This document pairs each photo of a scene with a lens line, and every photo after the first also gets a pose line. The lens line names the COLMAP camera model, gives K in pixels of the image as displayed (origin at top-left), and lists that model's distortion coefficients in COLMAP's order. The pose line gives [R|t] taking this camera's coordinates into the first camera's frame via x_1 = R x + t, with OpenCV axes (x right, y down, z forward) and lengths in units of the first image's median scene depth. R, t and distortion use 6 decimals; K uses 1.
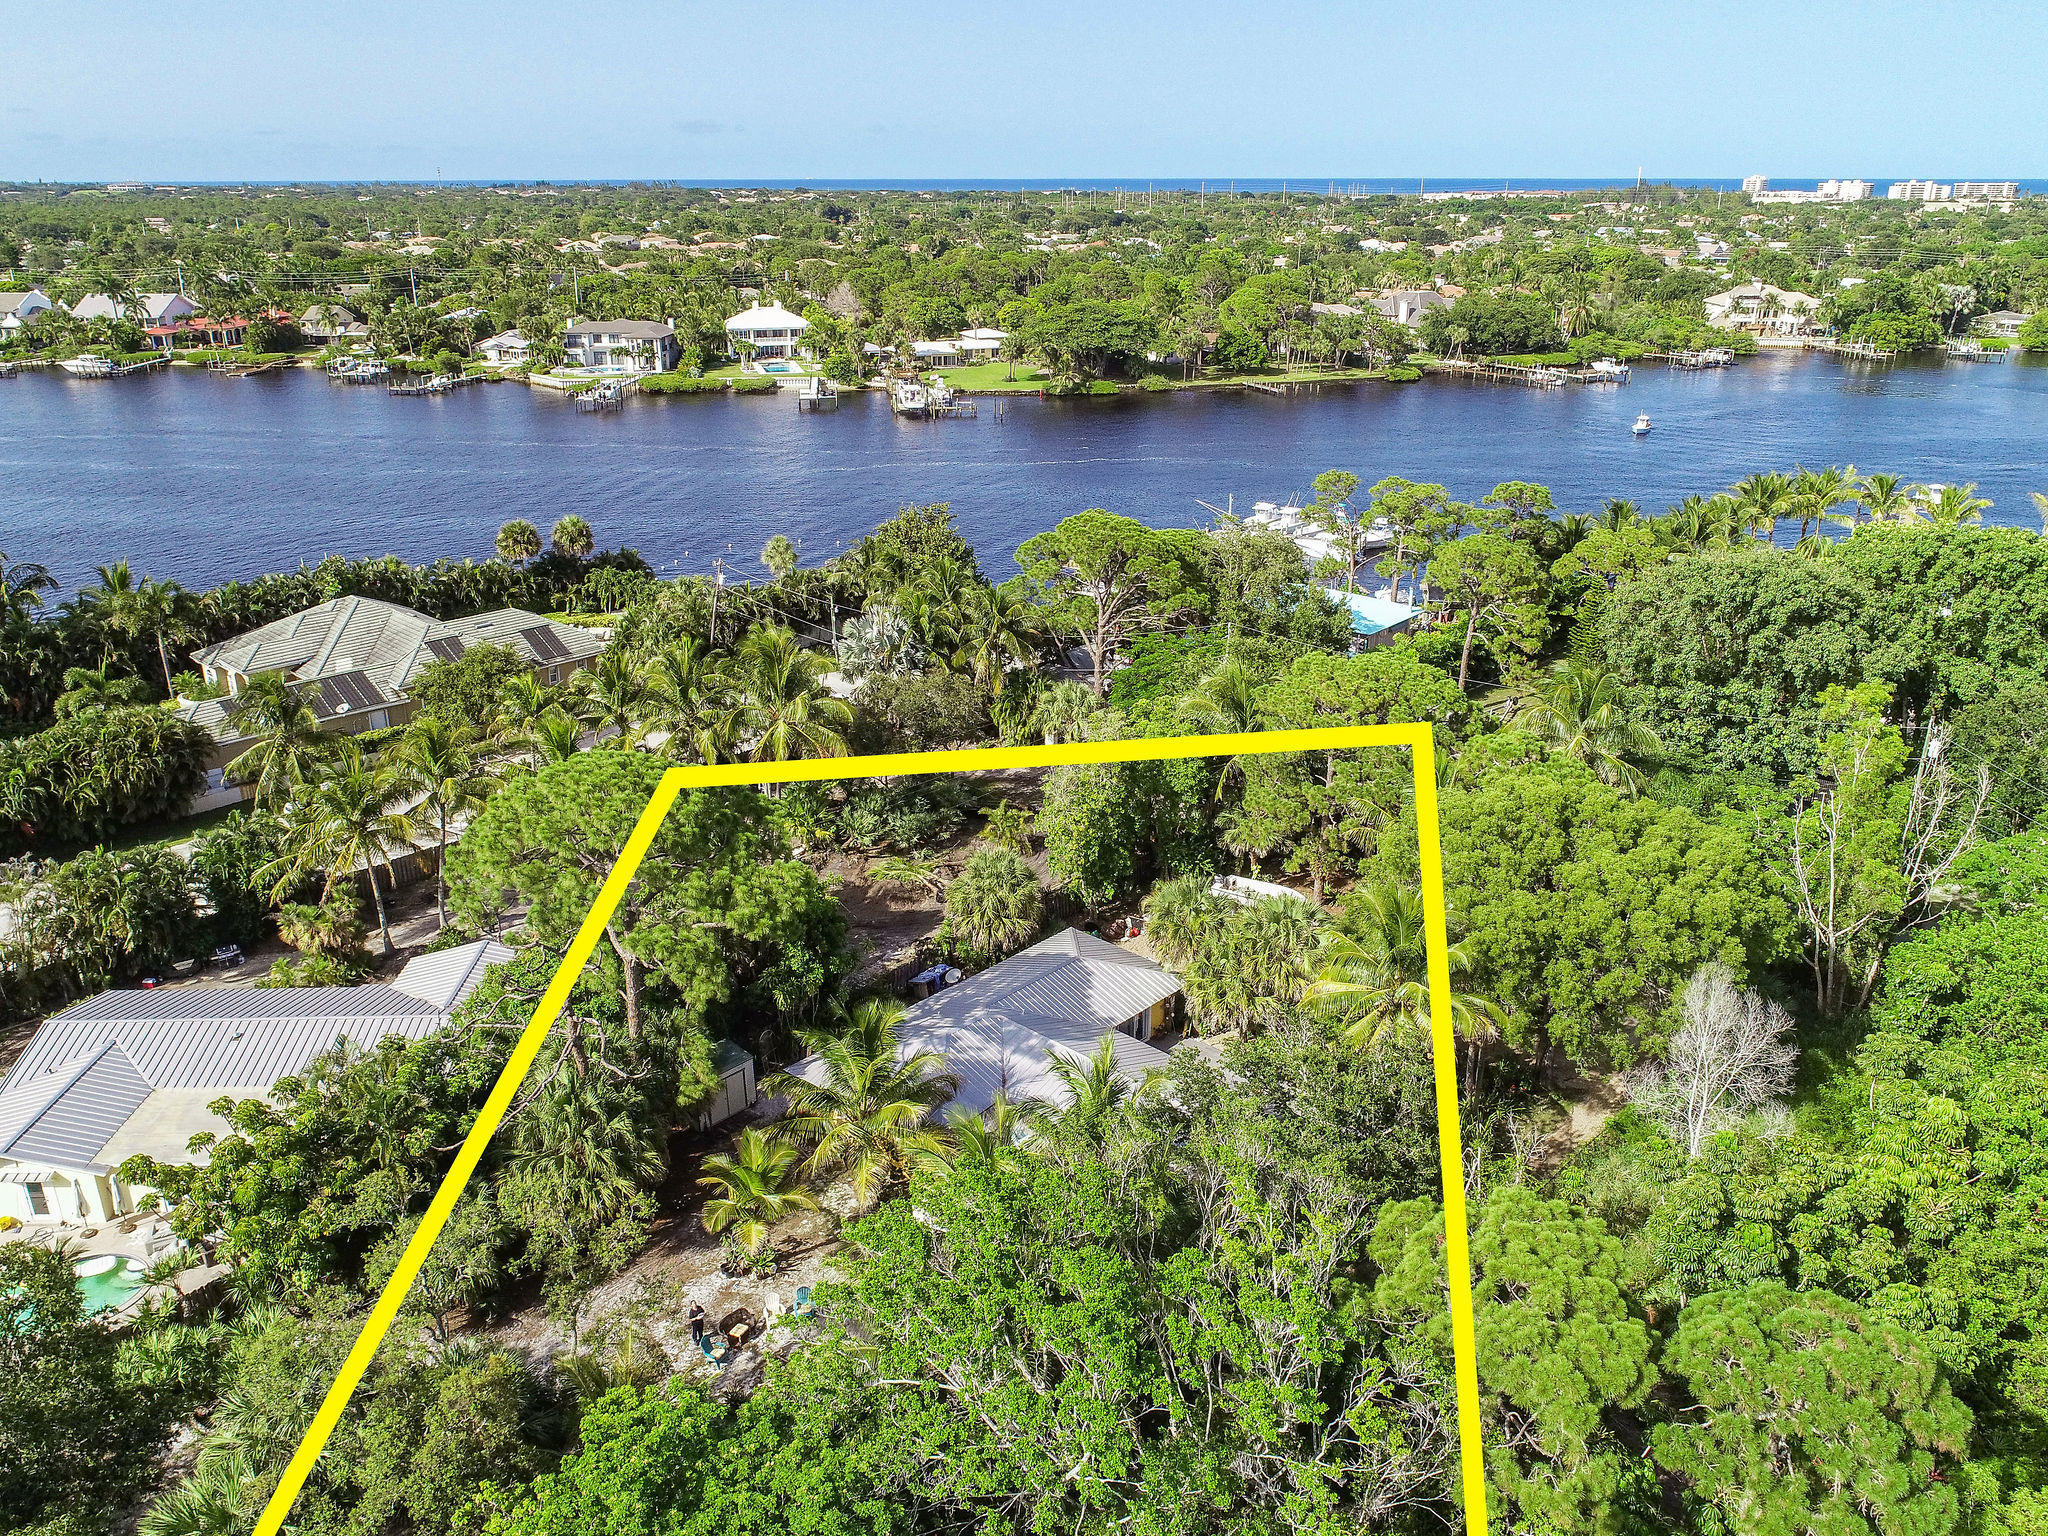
lens RADIAL K [[1547.0, 0, 1026.5], [0, 1547.0, 767.9], [0, 0, 1]] dist [-0.003011, 0.000828]
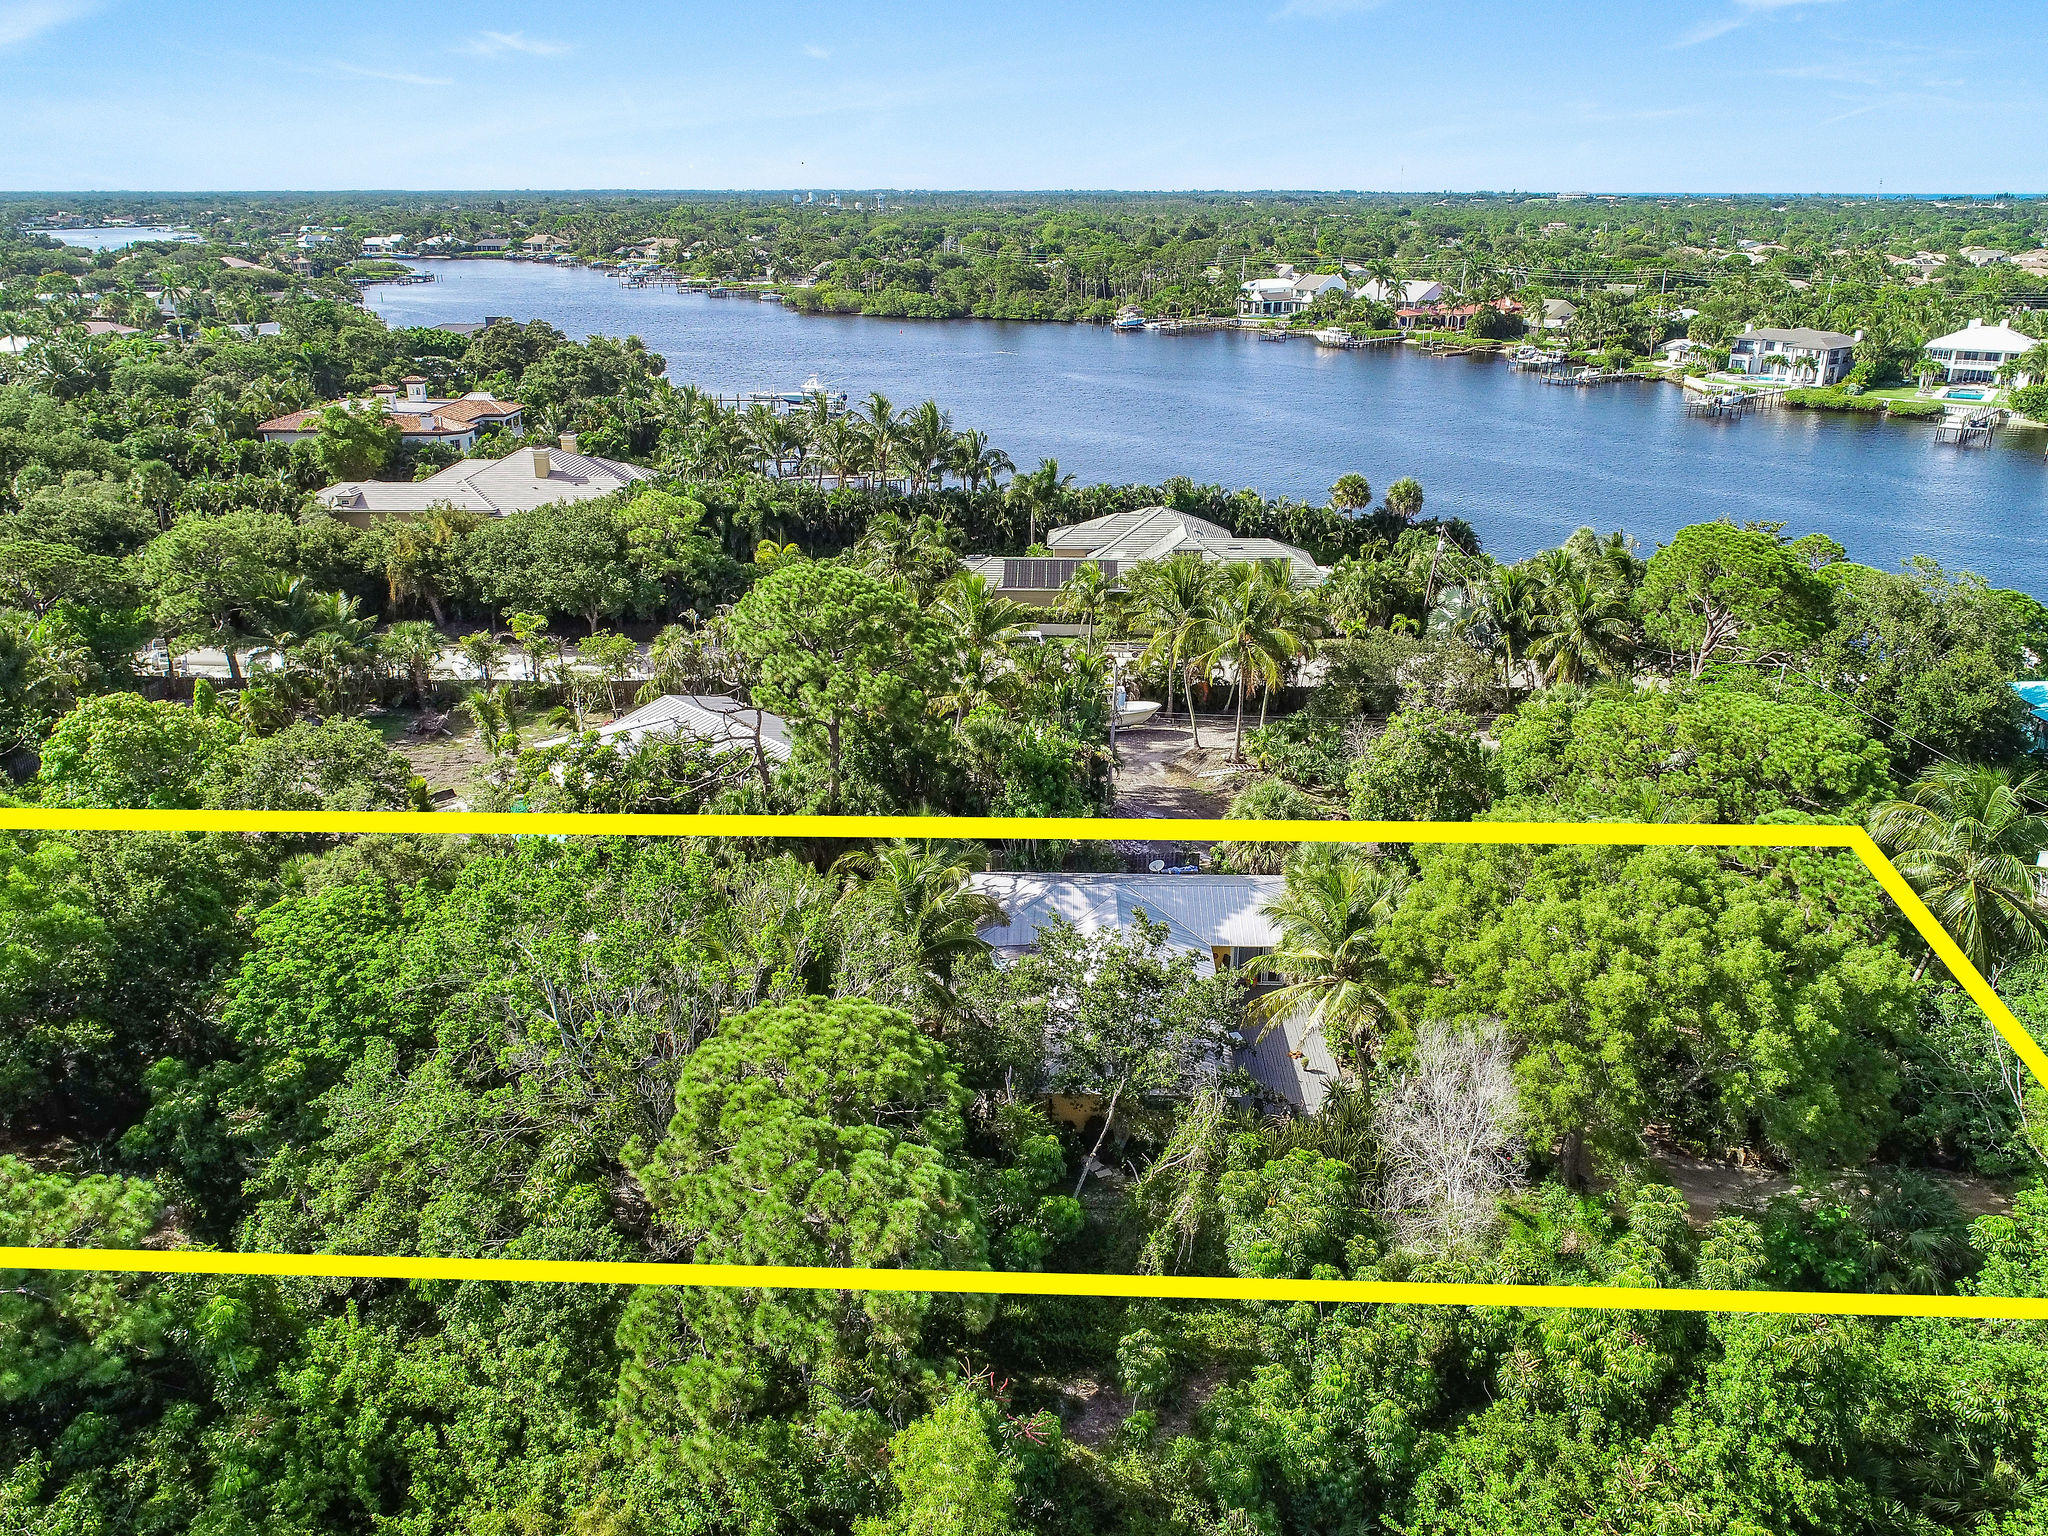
lens RADIAL K [[1547.0, 0, 1026.5], [0, 1547.0, 767.9], [0, 0, 1]] dist [-0.003011, 0.000828]
pose [[0.671586, 0.263045, -0.692661, 0.149112], [-0.267942, 0.957811, 0.103948, -0.004999], [0.690781, 0.115783, 0.713734, 0.034436]]
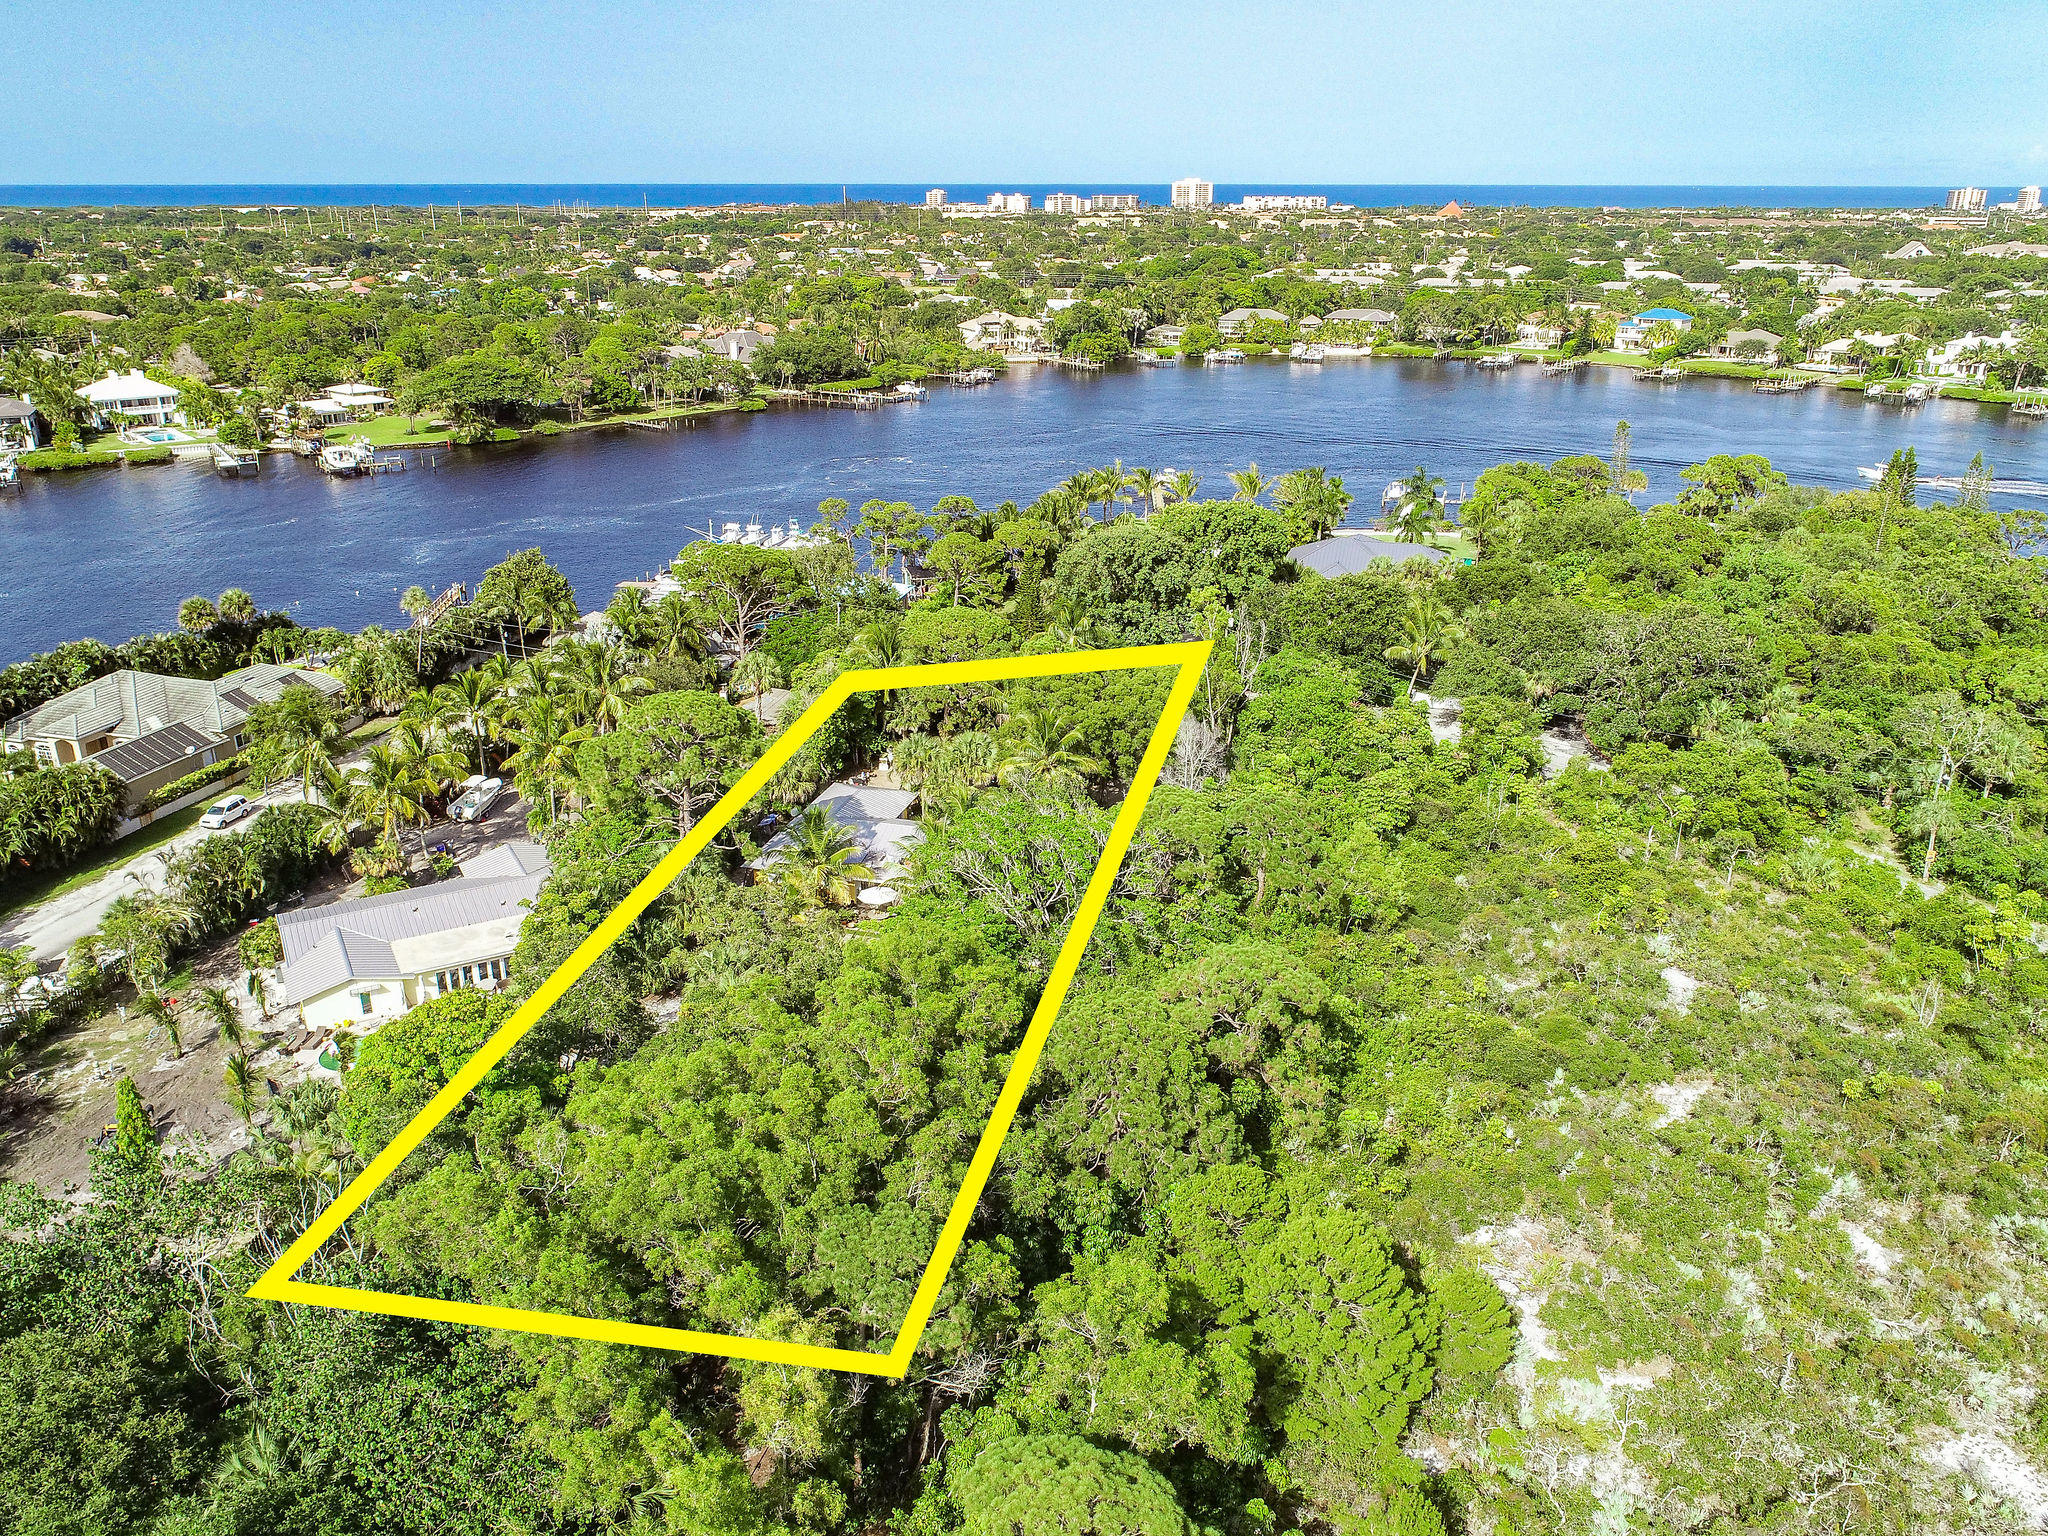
lens RADIAL K [[1547.0, 0, 1026.5], [0, 1547.0, 767.9], [0, 0, 1]] dist [-0.003011, 0.000828]
pose [[0.888653, -0.161436, 0.429224, -0.130707], [0.162656, 0.986093, 0.034122, 0.016000], [-0.428764, 0.039493, 0.902553, -0.163085]]
